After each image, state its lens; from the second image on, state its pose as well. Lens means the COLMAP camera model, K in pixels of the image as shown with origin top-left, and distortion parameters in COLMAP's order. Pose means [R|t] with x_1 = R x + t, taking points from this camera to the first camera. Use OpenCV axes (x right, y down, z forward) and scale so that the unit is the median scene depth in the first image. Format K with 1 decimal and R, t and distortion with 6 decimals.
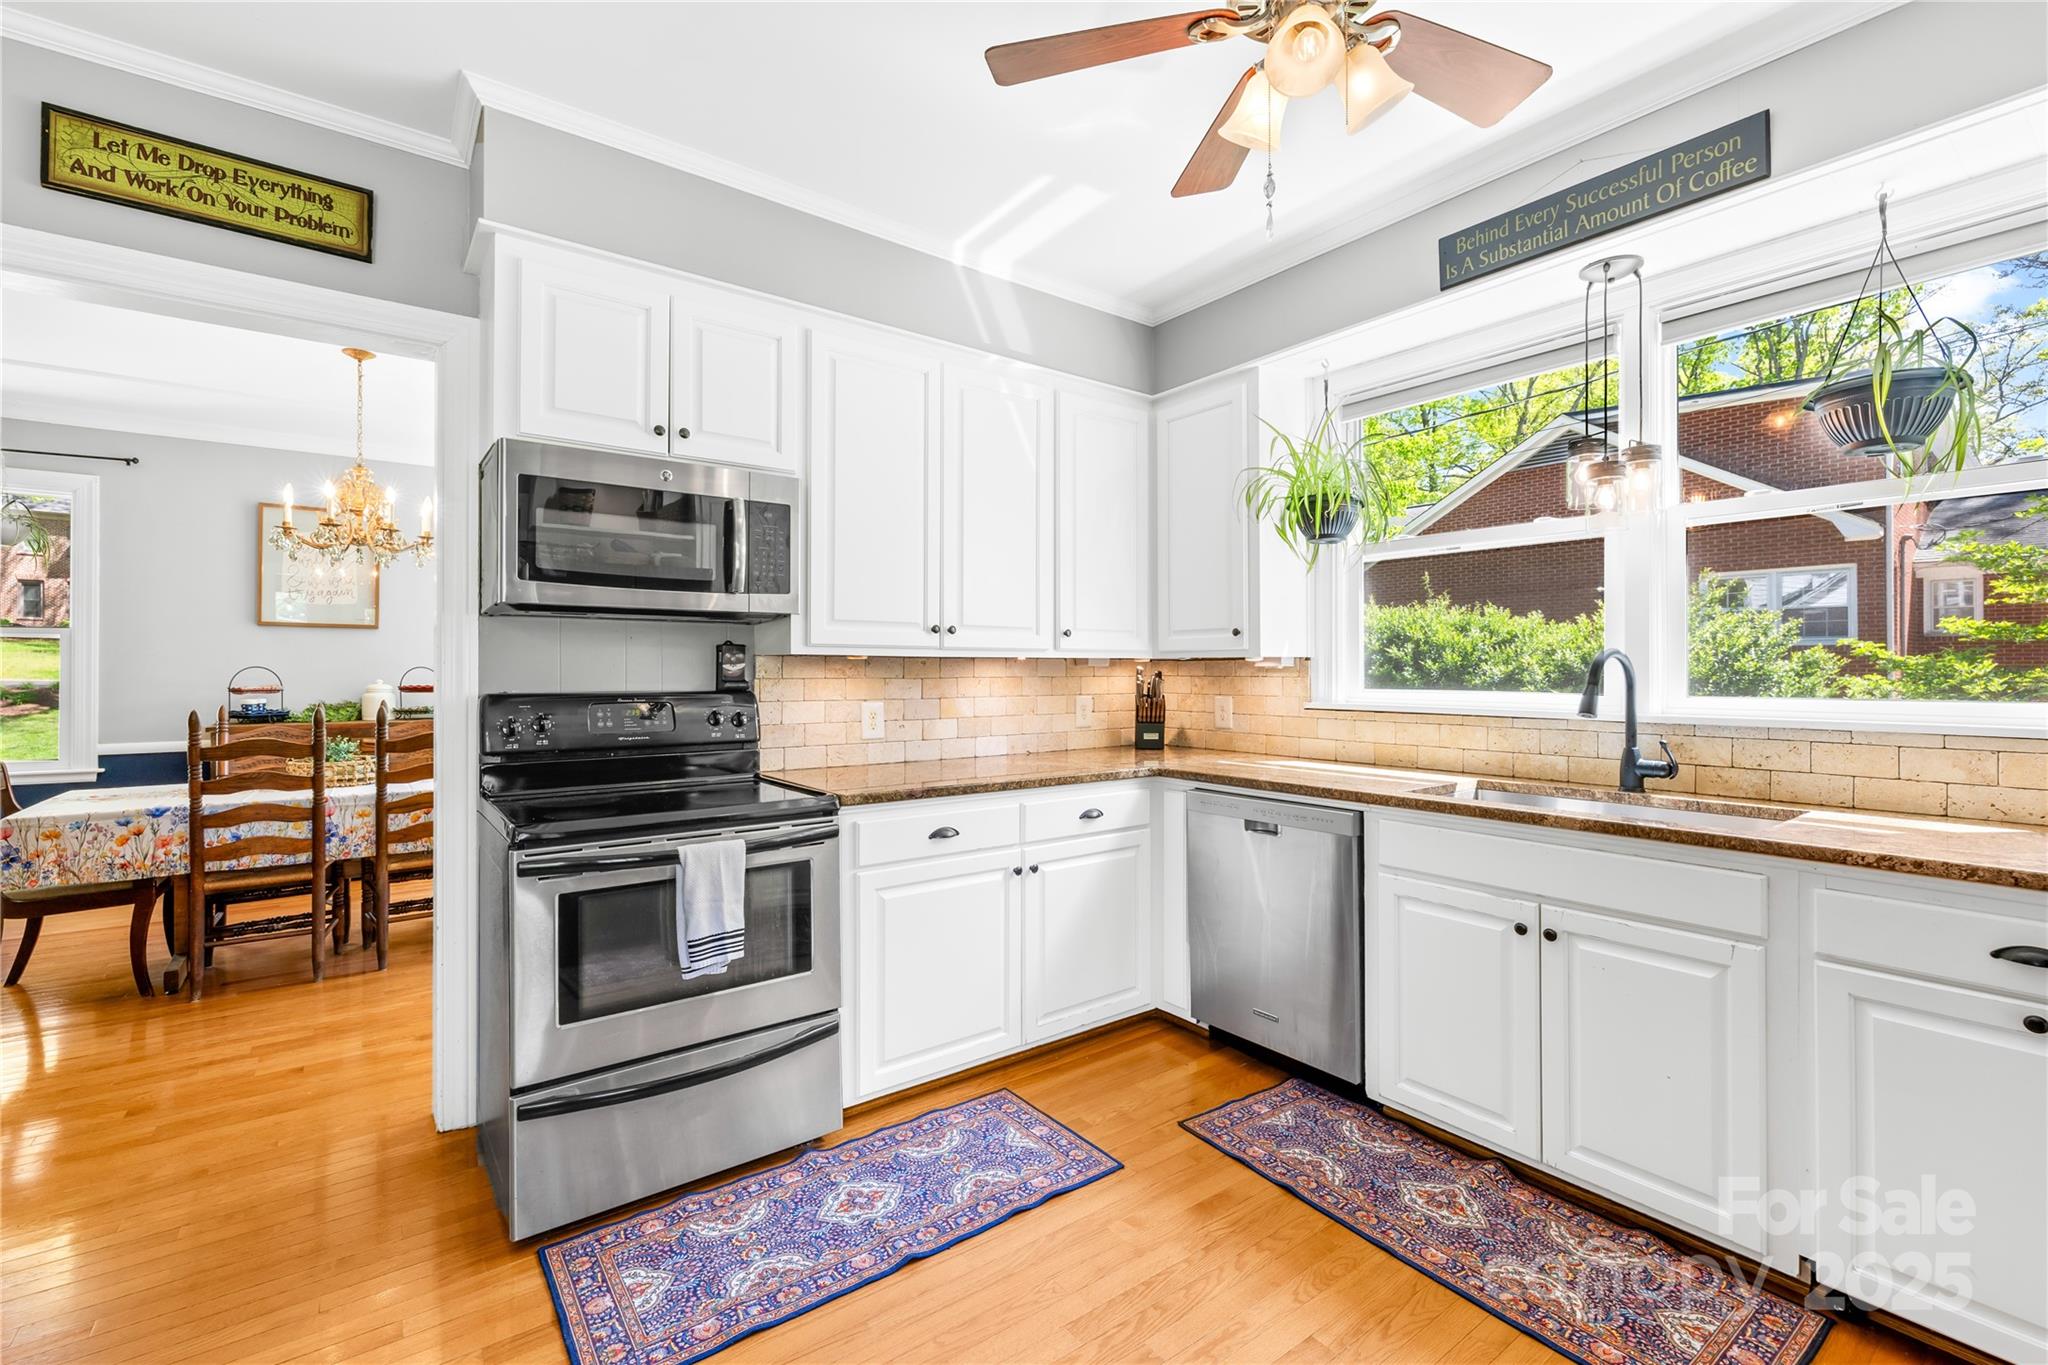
lens RADIAL K [[878.4, 0, 1015.6], [0, 878.4, 668.0], [0, 0, 1]] dist [0.000392, -0.000002]
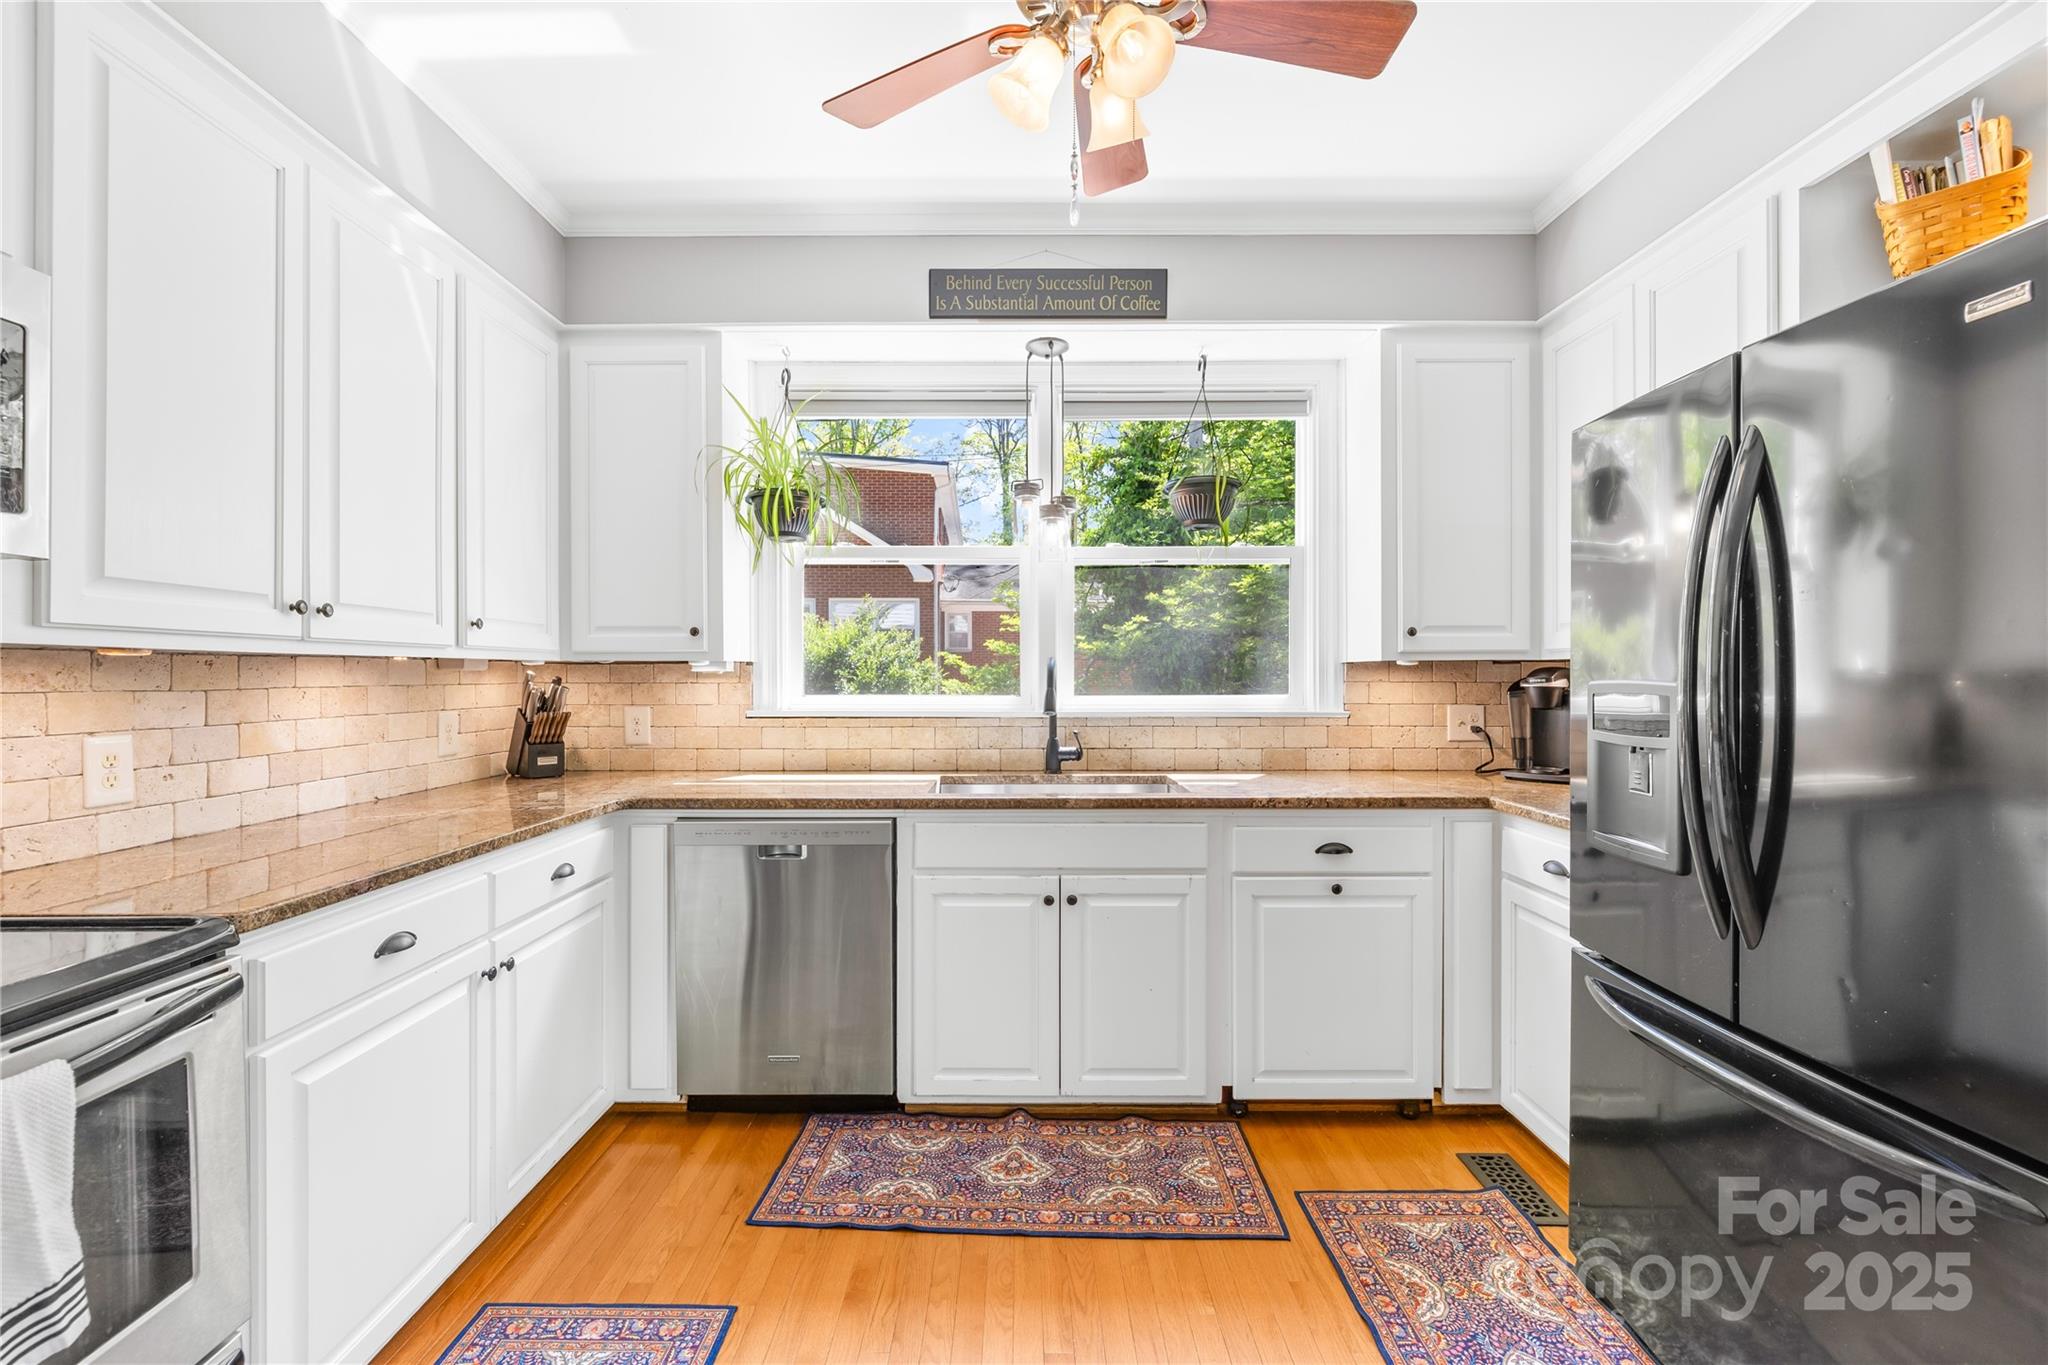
lens RADIAL K [[874.5, 0, 1012.4], [0, 874.5, 675.3], [0, 0, 1]] dist [-0.000571, 0.000348]
pose [[0.602579, -0.000258, 0.798059, -0.299445], [-0.001451, 0.999998, 0.001419, 0.000440], [-0.798058, -0.002013, 0.602577, 0.283374]]
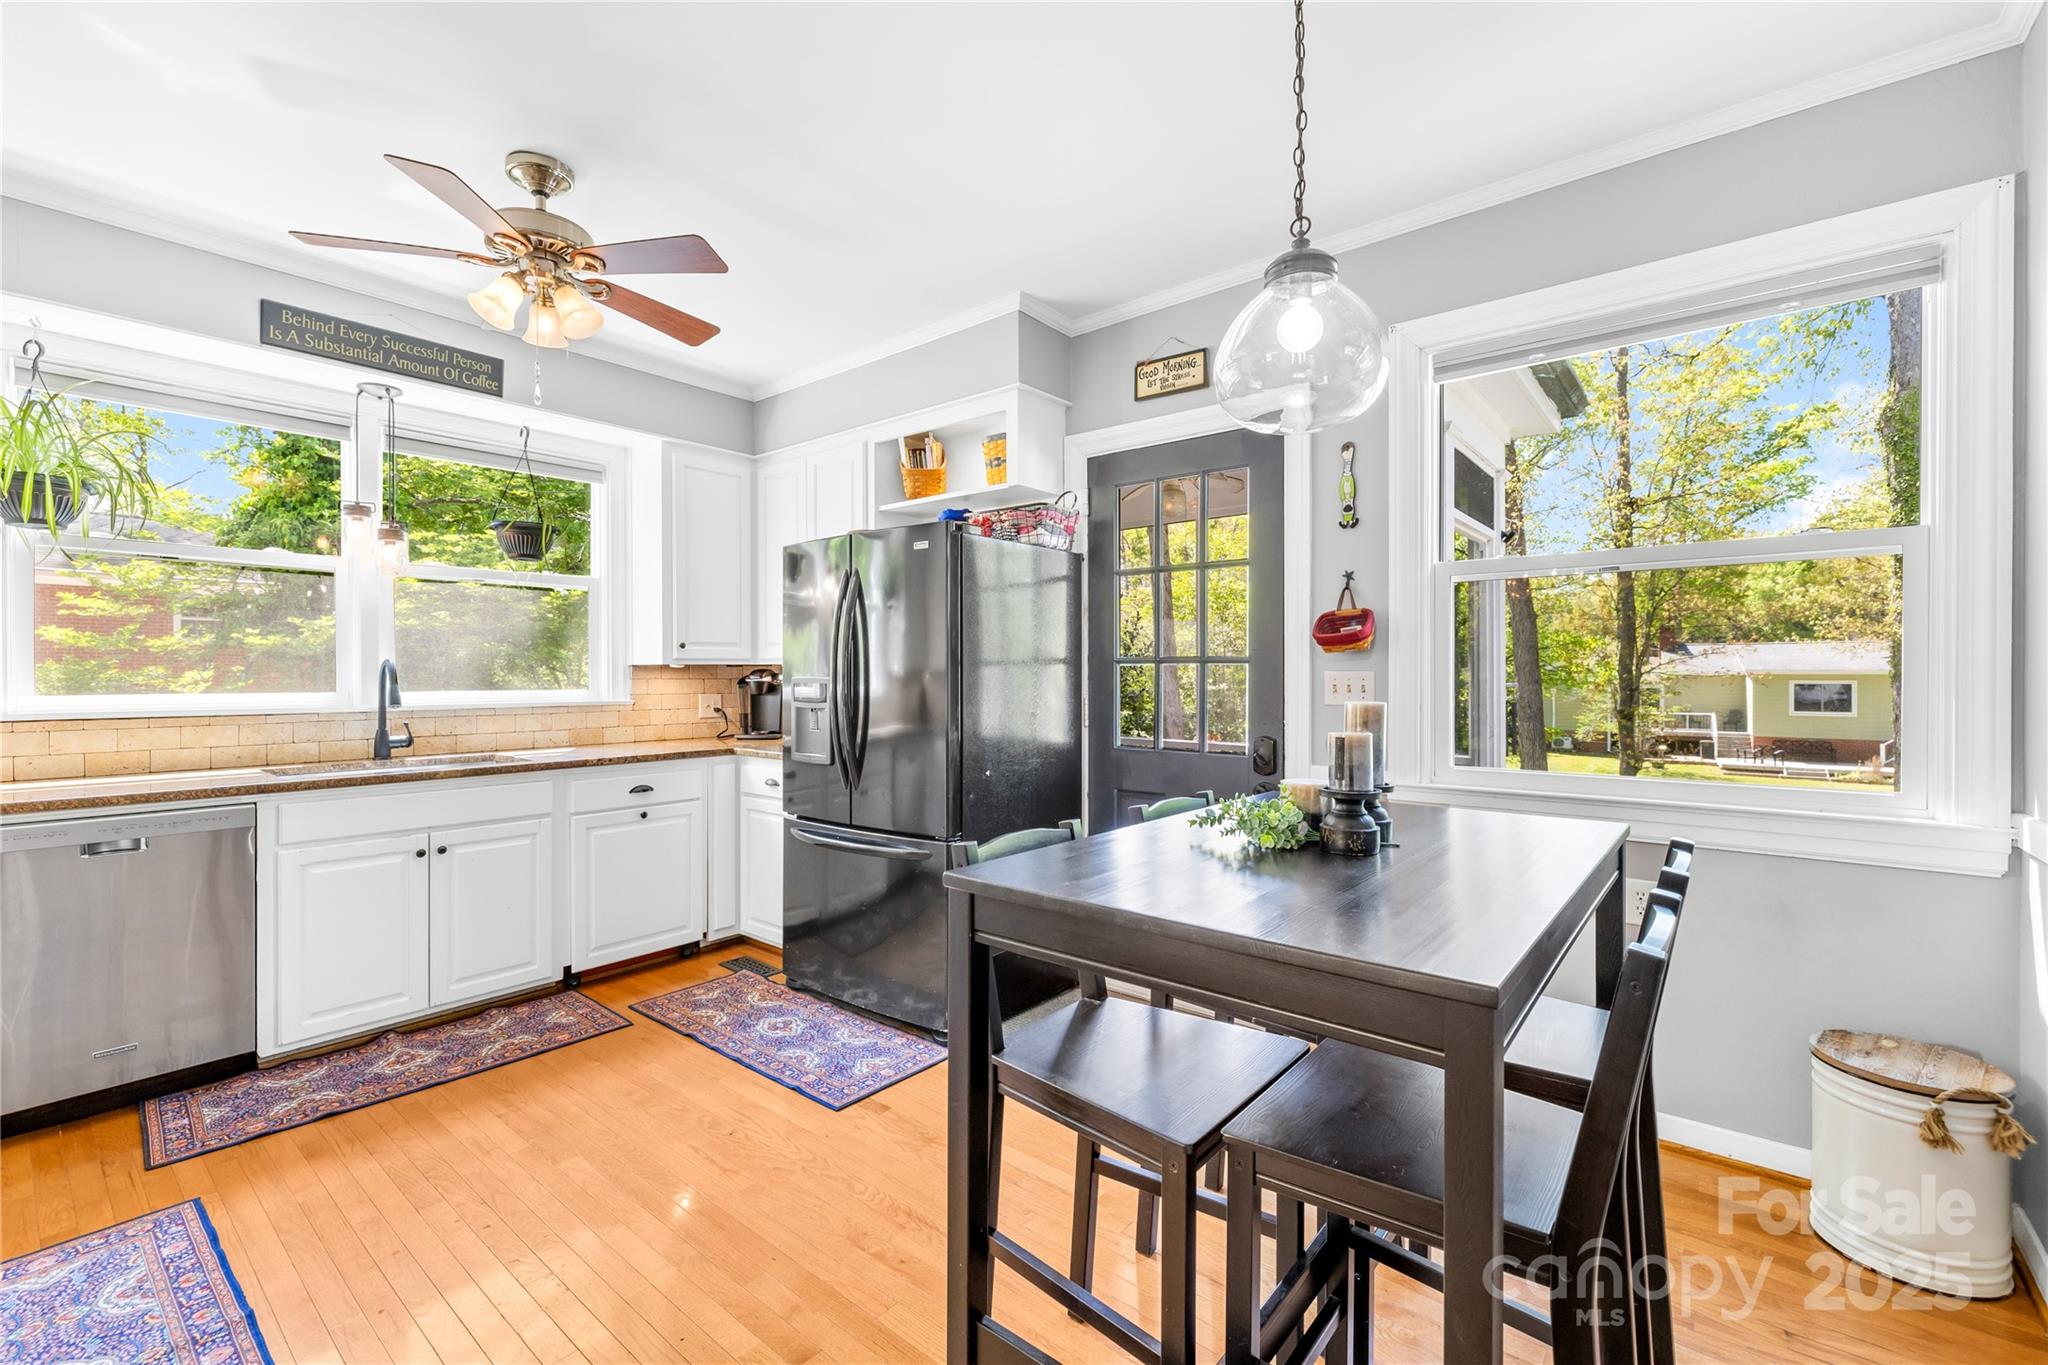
lens RADIAL K [[850.5, 0, 1031.3], [0, 850.5, 677.0], [0, 0, 1]] dist [-0.000099, 0.000079]
pose [[-0.248580, -0.002932, 0.968607, -0.839980], [-0.000842, 0.999996, 0.002811, 0.001302], [-0.968611, -0.000117, -0.248581, 0.304174]]
